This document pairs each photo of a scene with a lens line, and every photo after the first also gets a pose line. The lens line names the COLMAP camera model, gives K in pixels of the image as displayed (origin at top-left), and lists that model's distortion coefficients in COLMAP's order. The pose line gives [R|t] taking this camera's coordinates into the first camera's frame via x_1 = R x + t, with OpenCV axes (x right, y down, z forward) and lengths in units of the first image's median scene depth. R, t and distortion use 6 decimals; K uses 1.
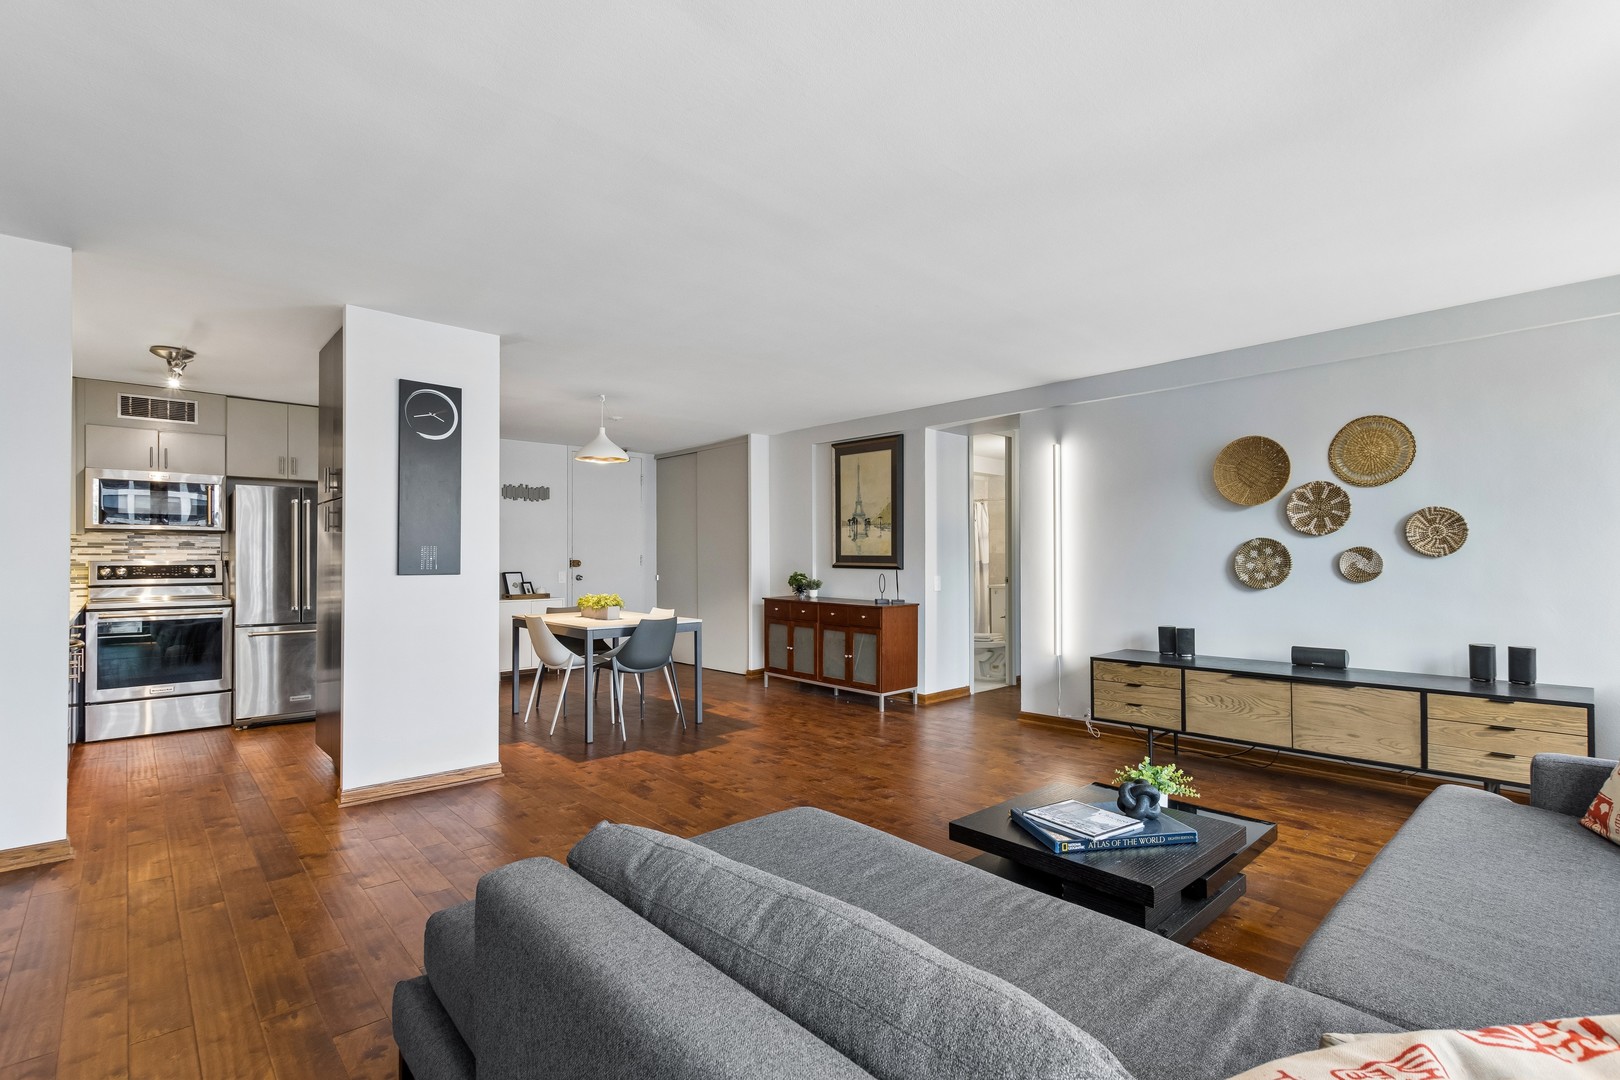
lens RADIAL K [[742.5, 0, 806.9], [0, 742.5, 553.1], [0, 0, 1]] dist [0.006292, -0.003851]
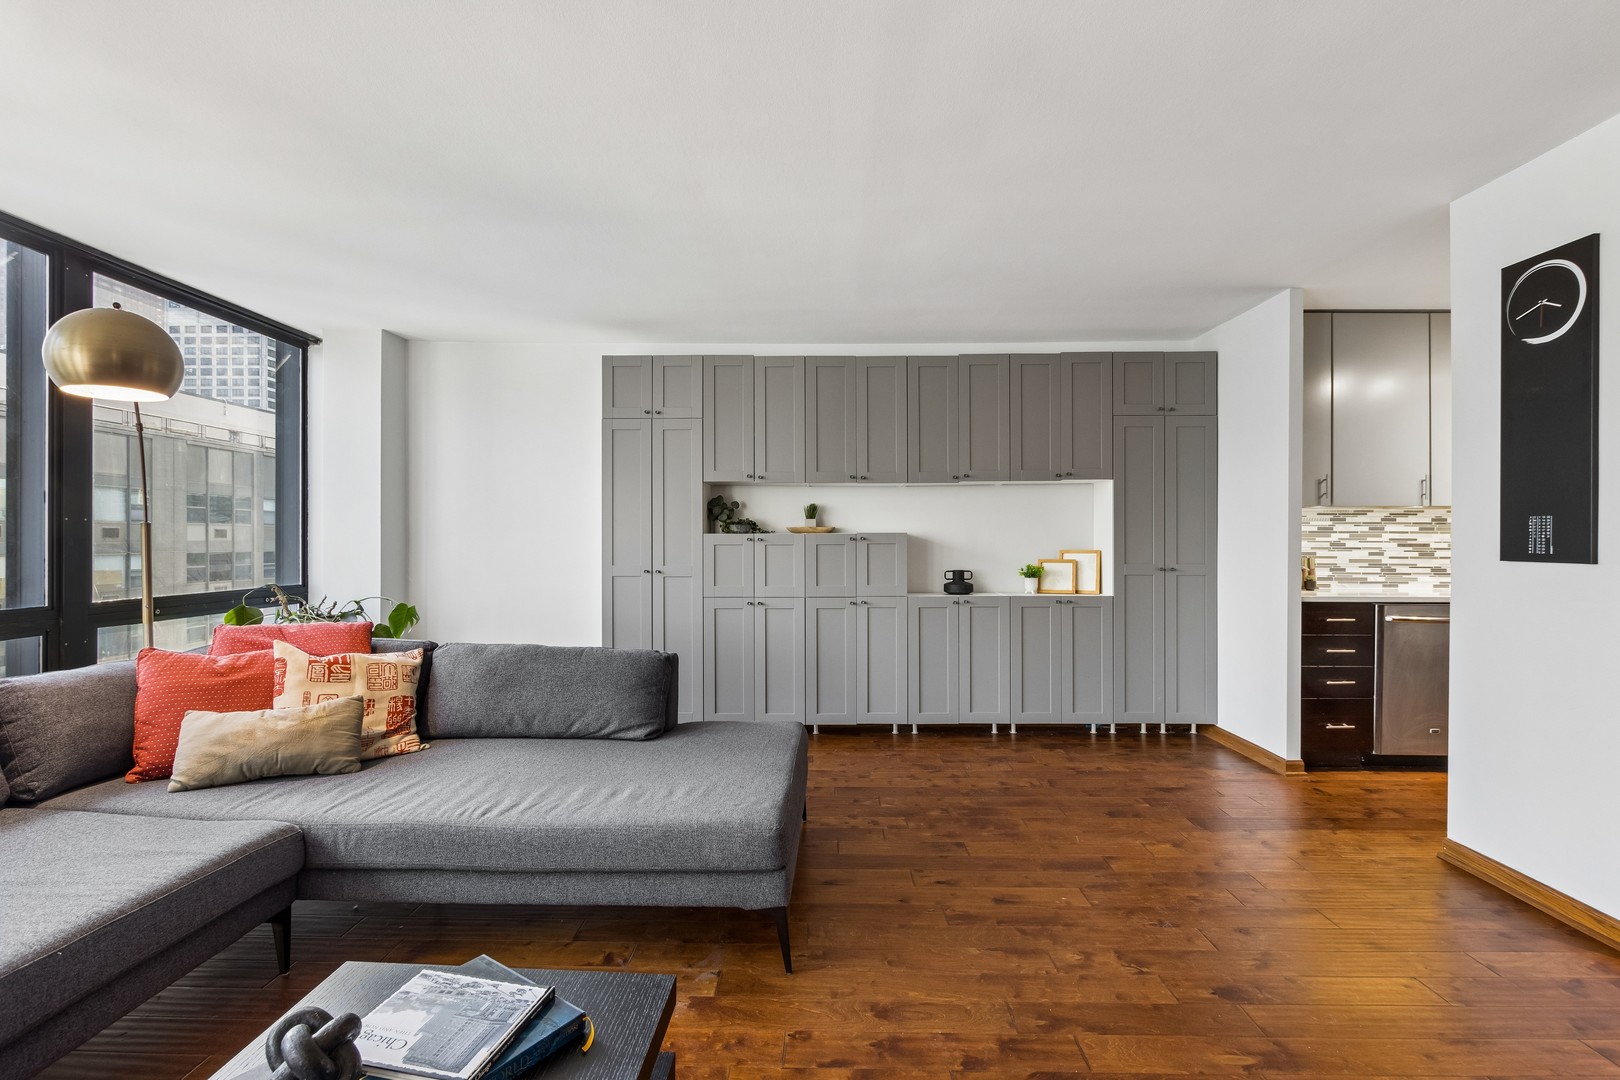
lens RADIAL K [[742.5, 0, 809.3], [0, 742.5, 539.3], [0, 0, 1]] dist [0.006292, -0.003851]
pose [[-0.690295, 0.000283, -0.723528, 0.265859], [0.004821, 0.999980, -0.004208, 0.007158], [0.723512, -0.006393, -0.690282, 0.722349]]
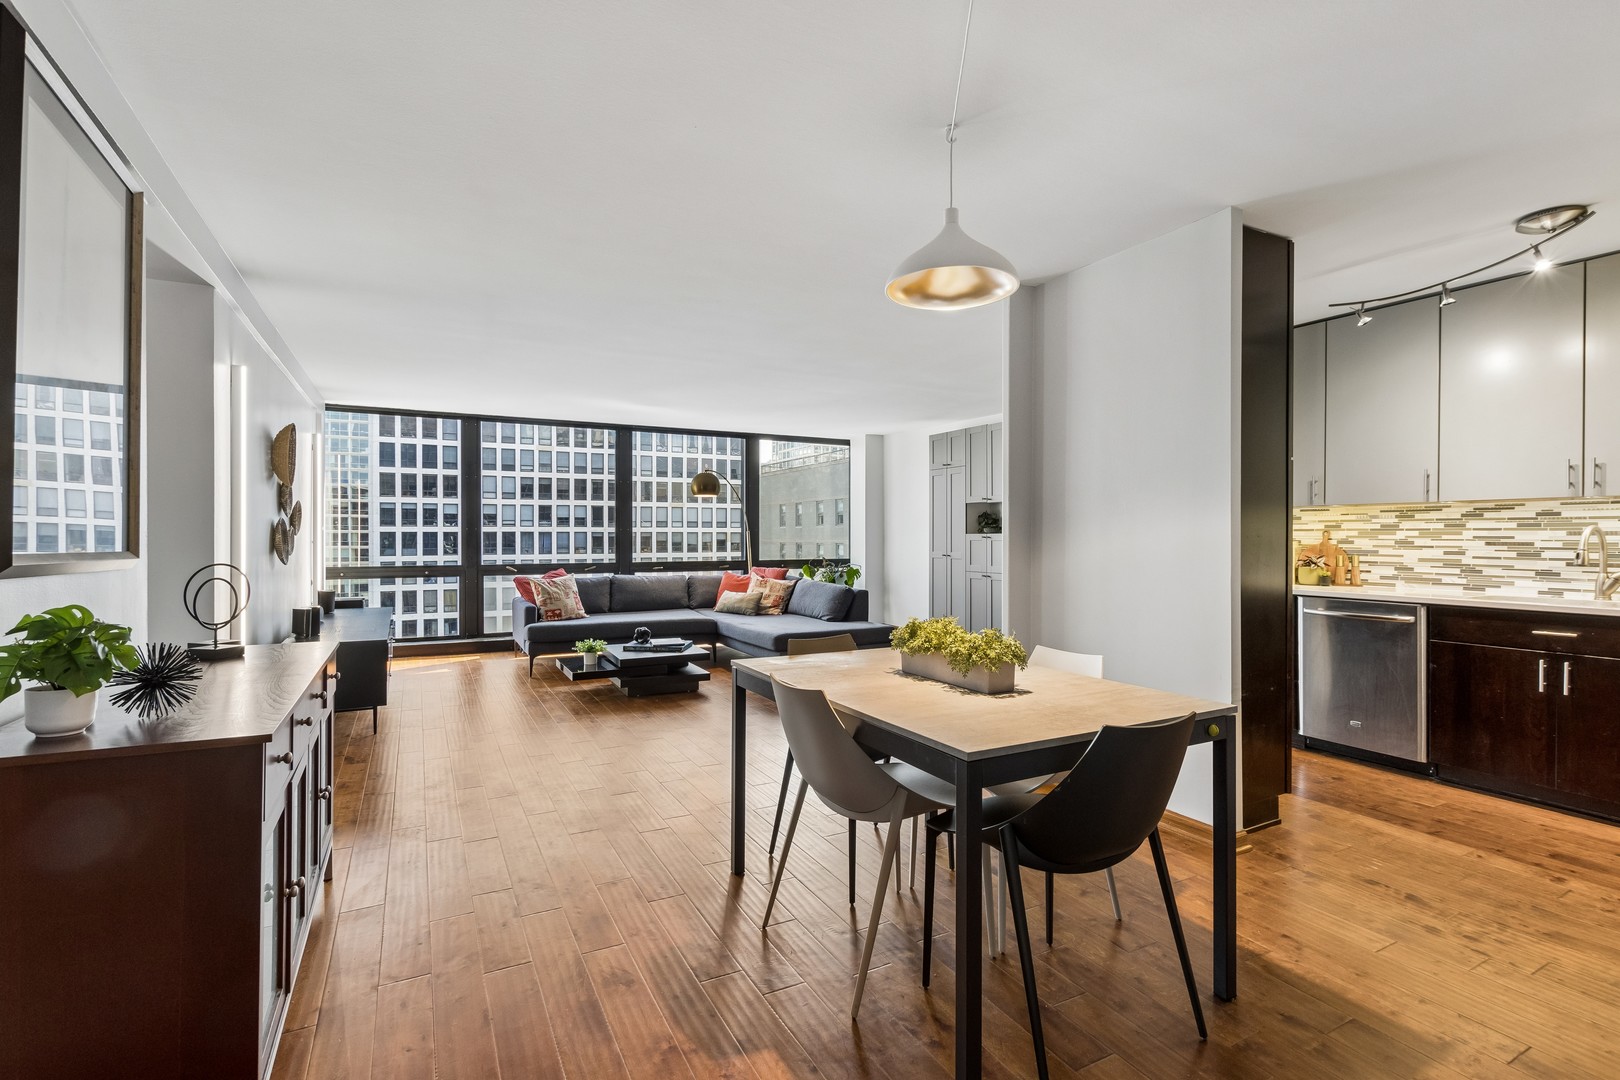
lens RADIAL K [[742.5, 0, 806.6], [0, 742.5, 539.9], [0, 0, 1]] dist [0.006292, -0.003851]
pose [[-0.967804, 0.000634, 0.251705, -0.321599], [0.000315, 0.999999, -0.001309, 0.010361], [-0.251705, -0.001188, -0.967803, 1.510050]]
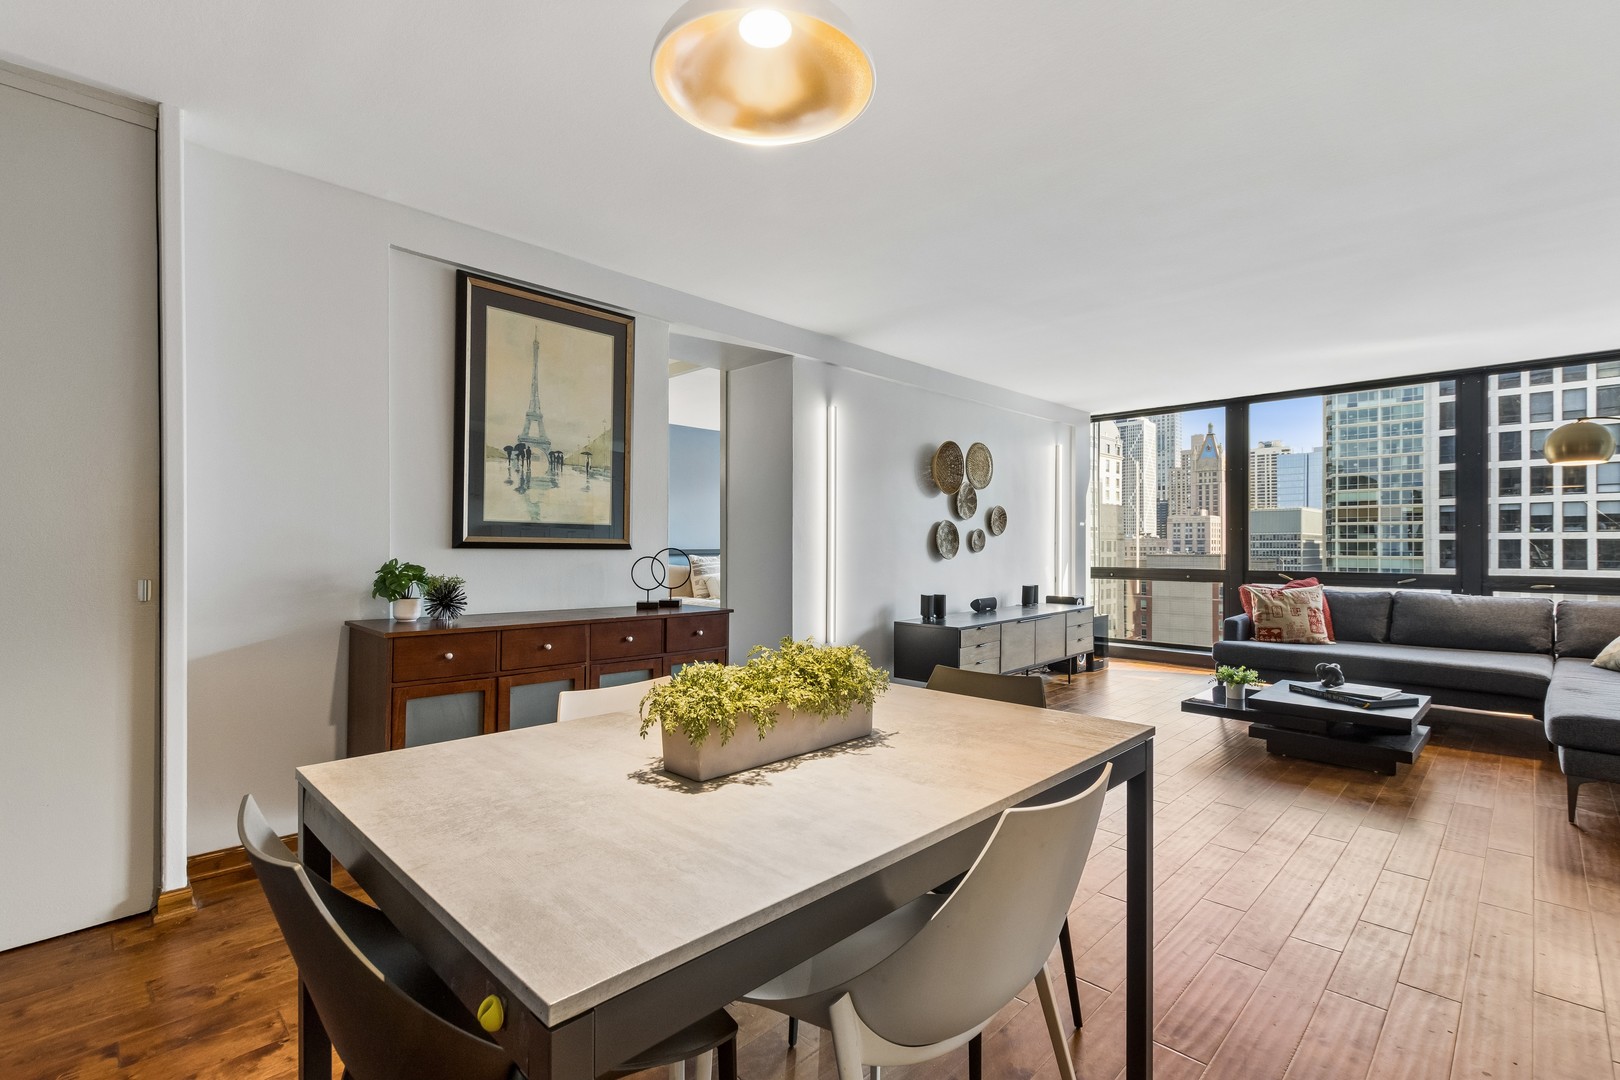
lens RADIAL K [[742.5, 0, 808.2], [0, 742.5, 544.1], [0, 0, 1]] dist [0.006292, -0.003851]
pose [[-0.056220, 0.002741, 0.998415, -0.554084], [-0.007489, 0.999967, -0.003167, 0.022292], [-0.998390, -0.007655, -0.056198, 1.071206]]
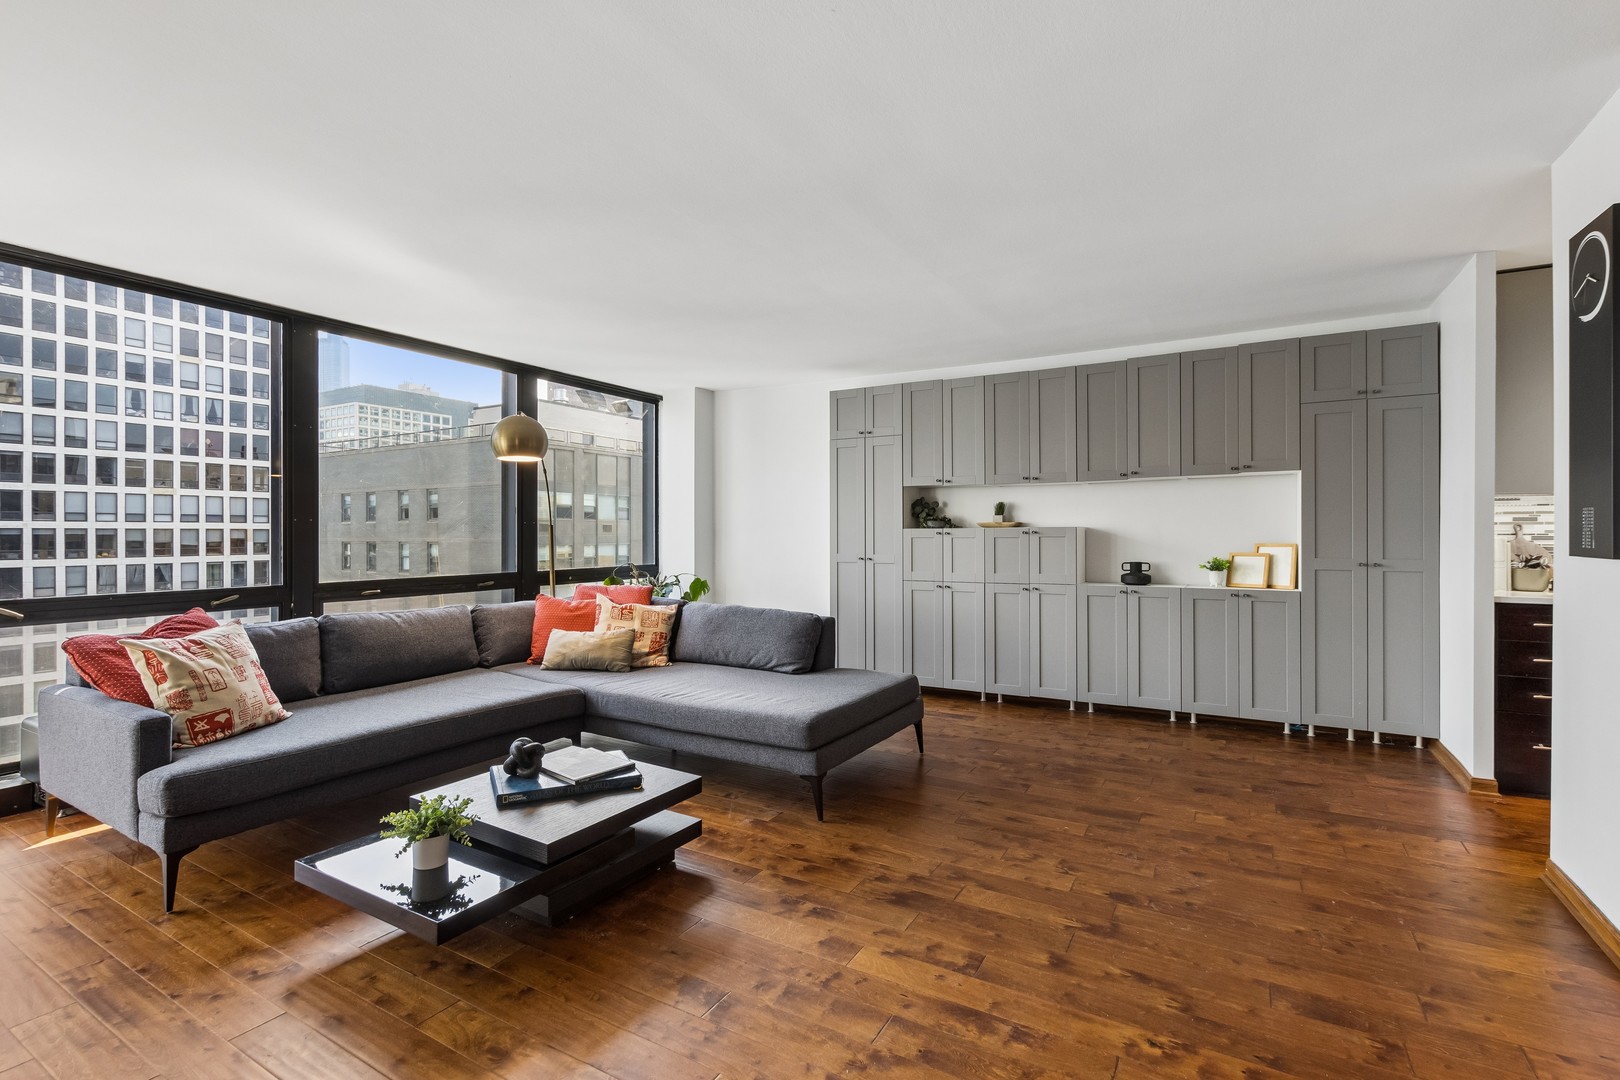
lens RADIAL K [[742.5, 0, 804.1], [0, 742.5, 538.1], [0, 0, 1]] dist [0.006292, -0.003851]
pose [[-0.955477, 0.005433, -0.295017, 0.176374], [0.005177, 0.999985, 0.001649, 0.007296], [0.295021, 0.000049, -0.955491, 1.002617]]
